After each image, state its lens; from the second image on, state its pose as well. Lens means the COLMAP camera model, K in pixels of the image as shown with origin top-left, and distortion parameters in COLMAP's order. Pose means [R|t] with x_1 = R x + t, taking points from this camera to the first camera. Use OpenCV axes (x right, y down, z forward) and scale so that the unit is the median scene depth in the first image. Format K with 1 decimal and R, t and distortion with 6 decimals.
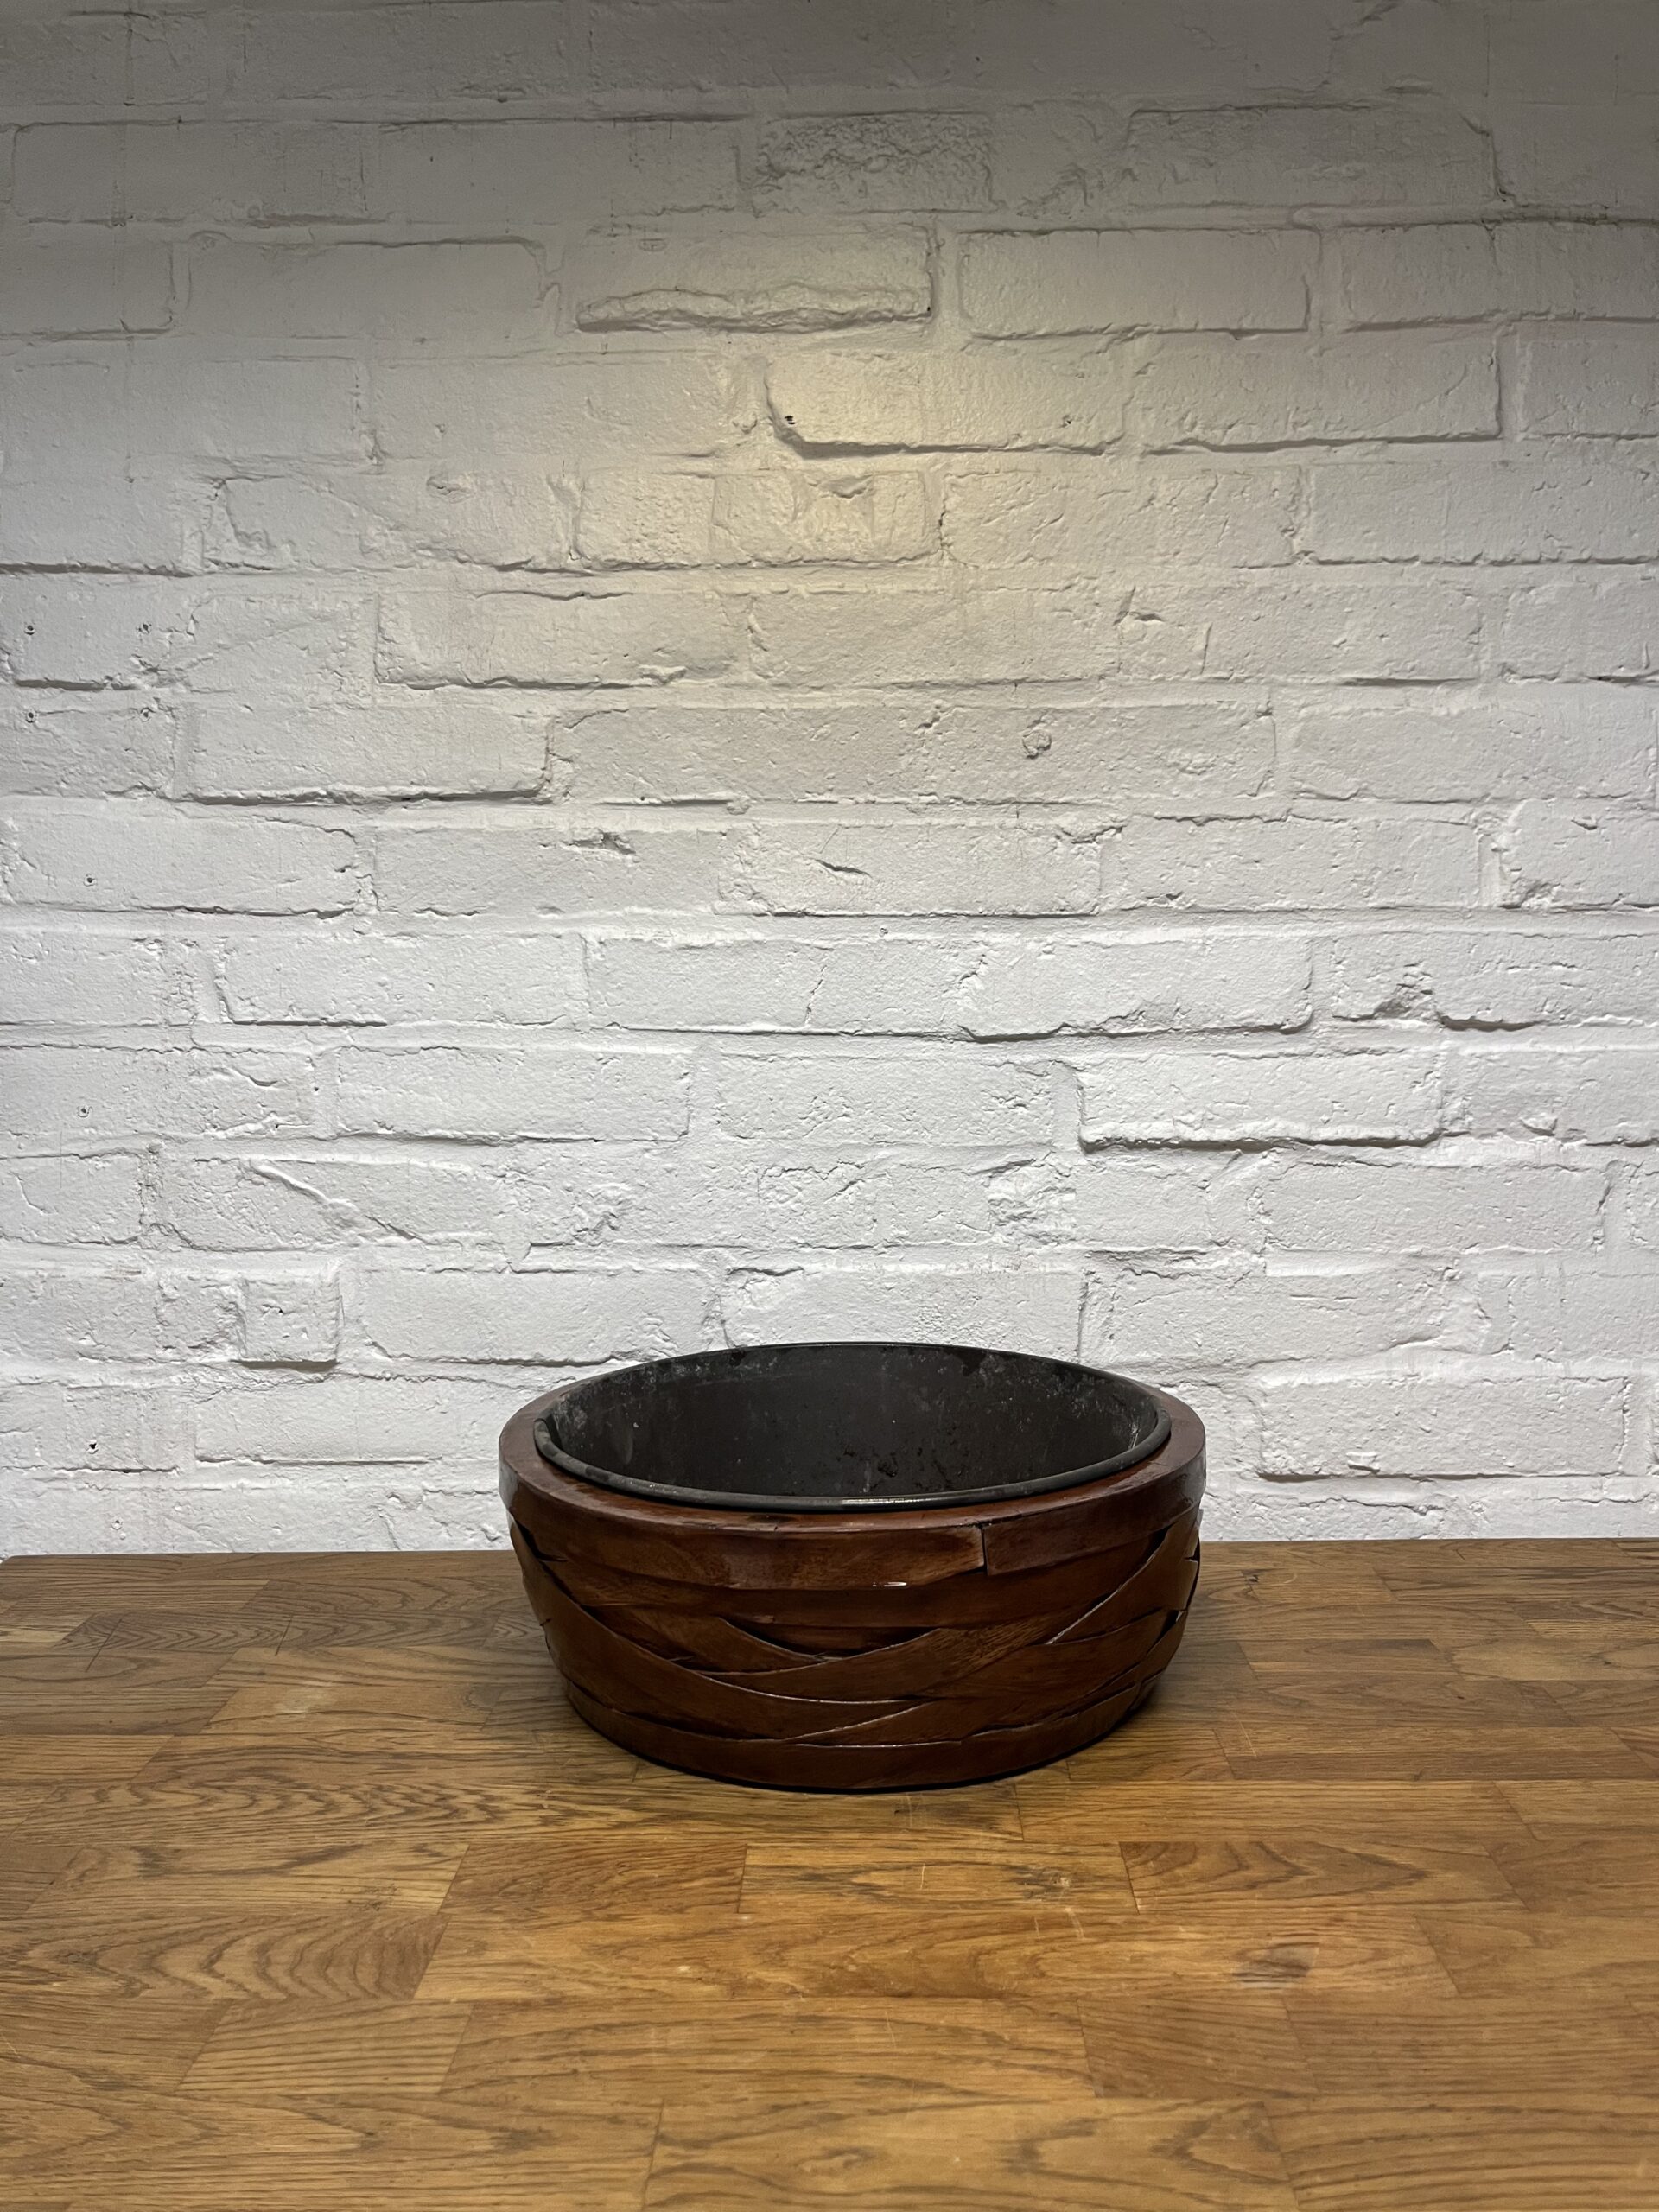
lens RADIAL K [[1690.5, 0, 831.7], [0, 1690.5, 1120.6], [0, 0, 1]] dist [0.046861, -0.074166]
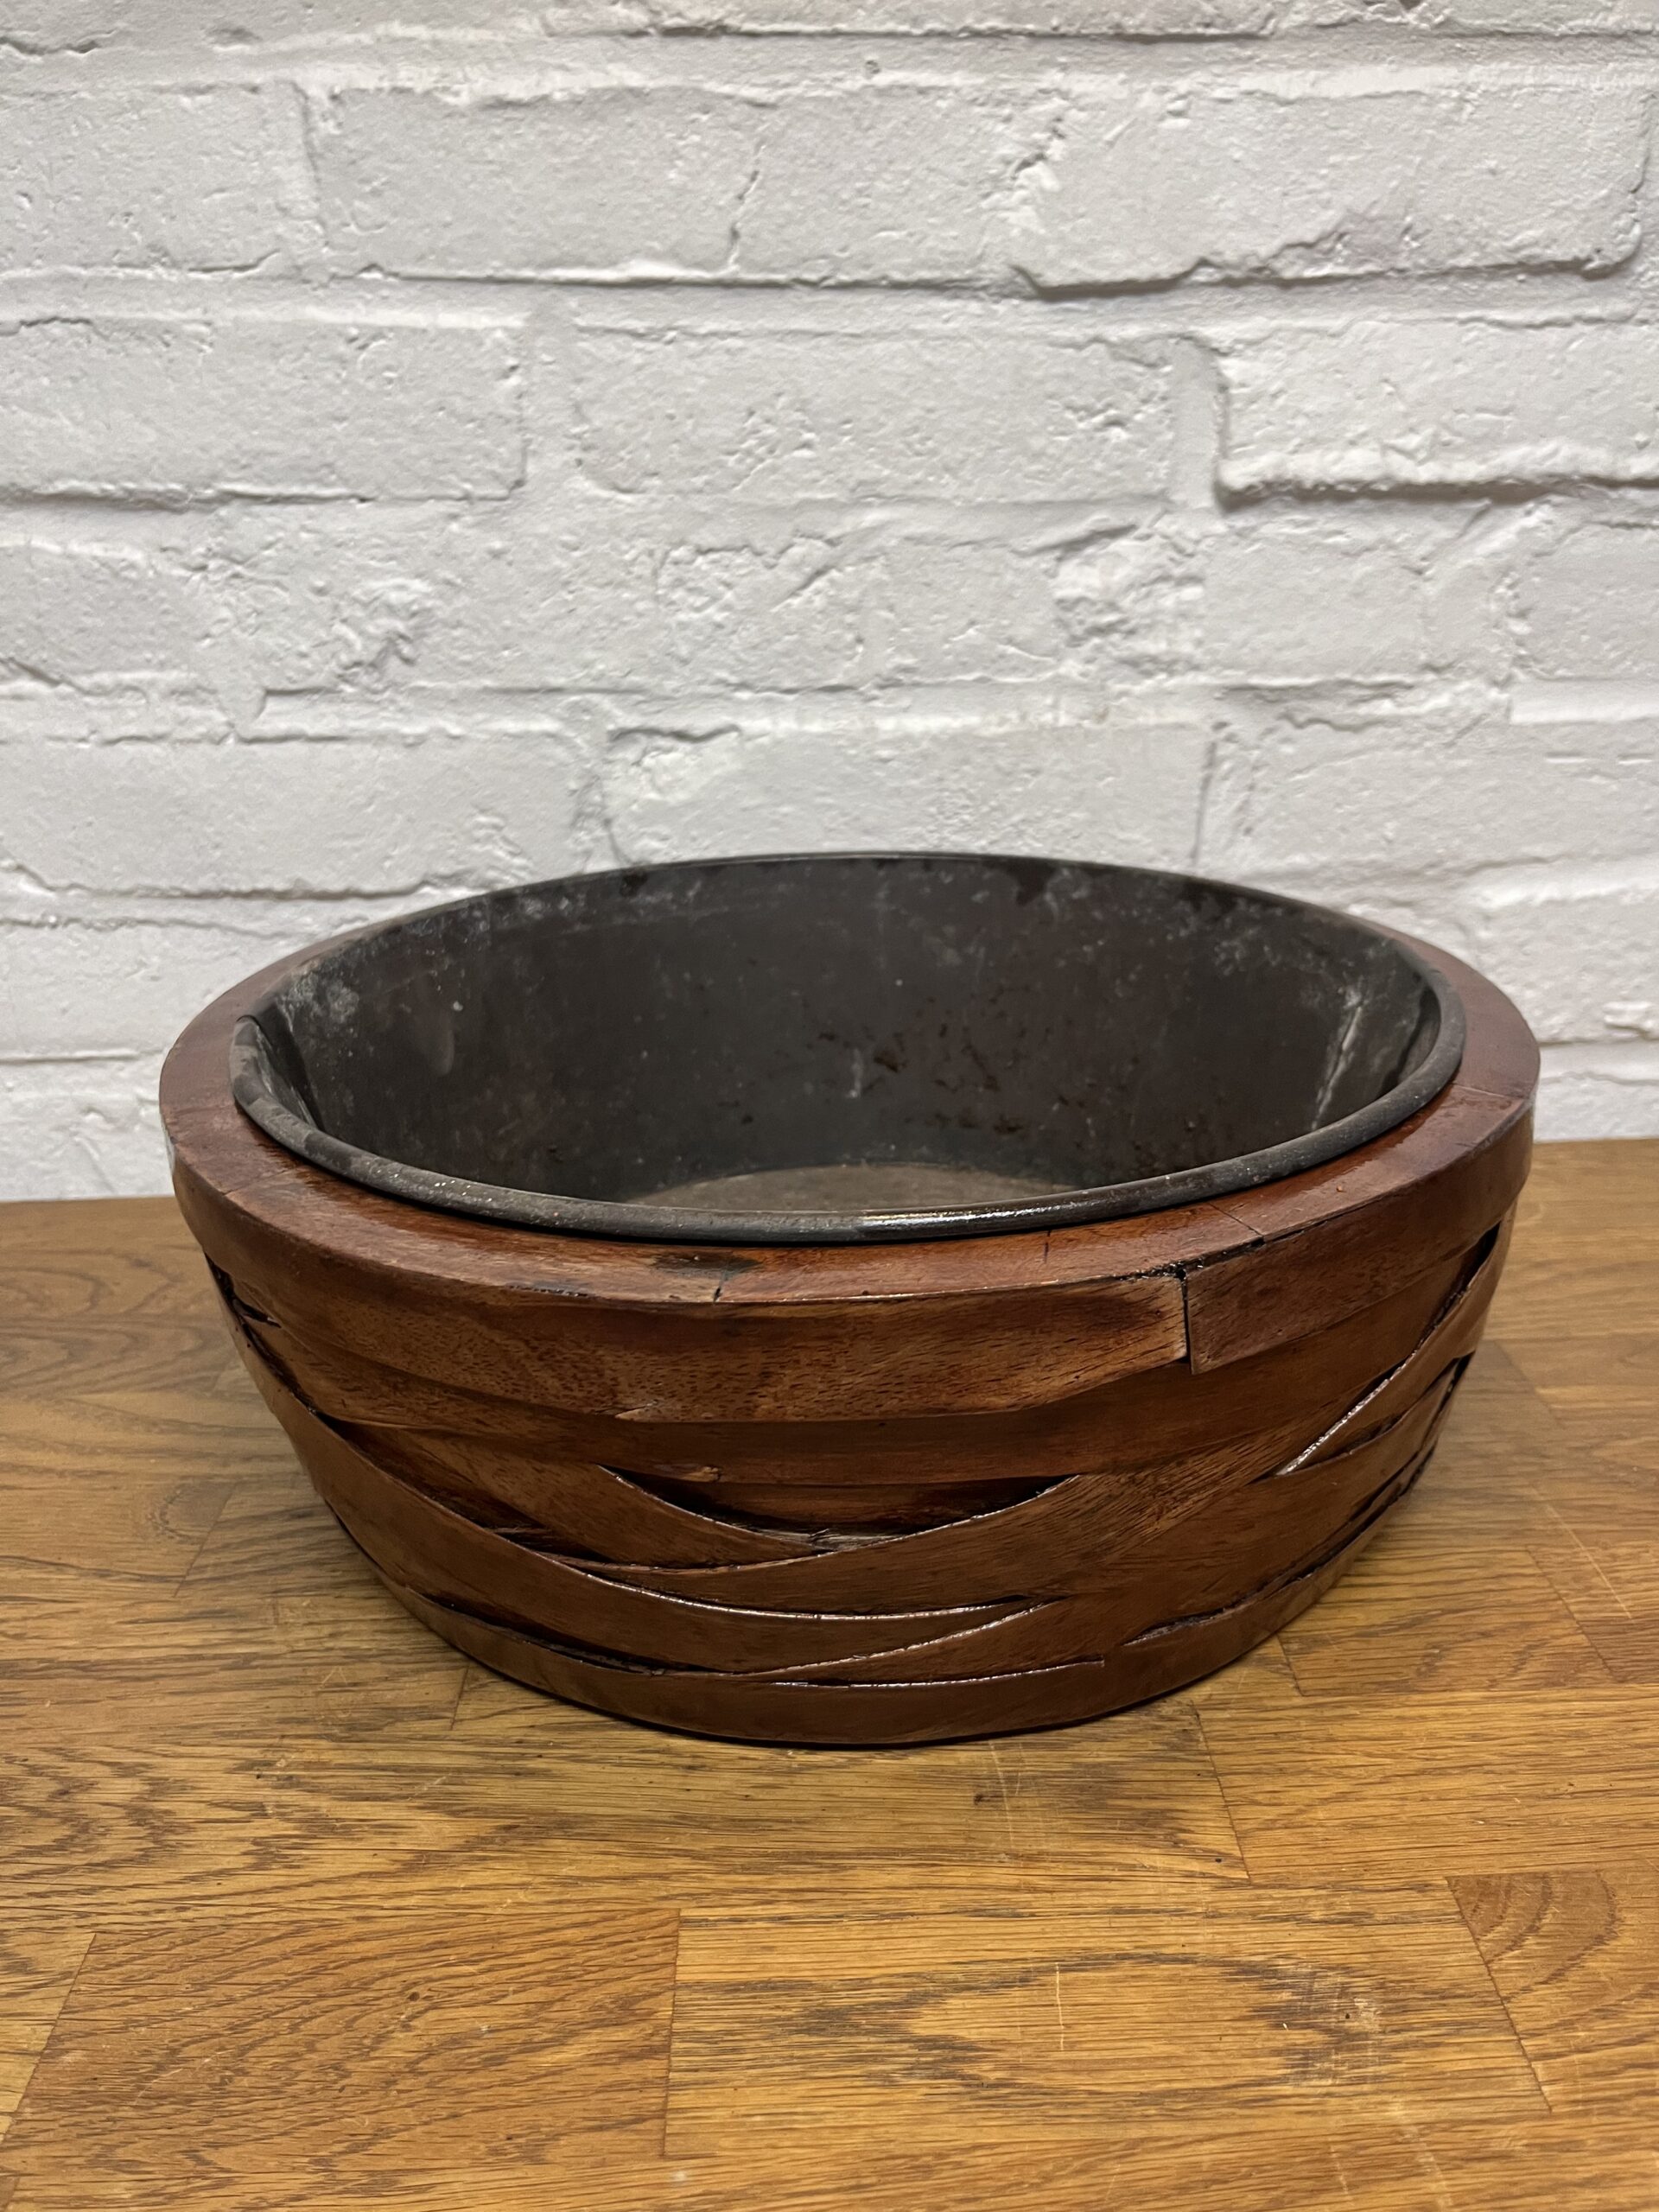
lens RADIAL K [[1690.5, 0, 838.1], [0, 1690.5, 1109.4], [0, 0, 1]] dist [0.046861, -0.074166]
pose [[0.998536, -0.028938, 0.045700, -0.013537], [0.014699, 0.958236, 0.285599, 0.047519], [-0.052056, -0.284509, 0.957259, 0.398929]]
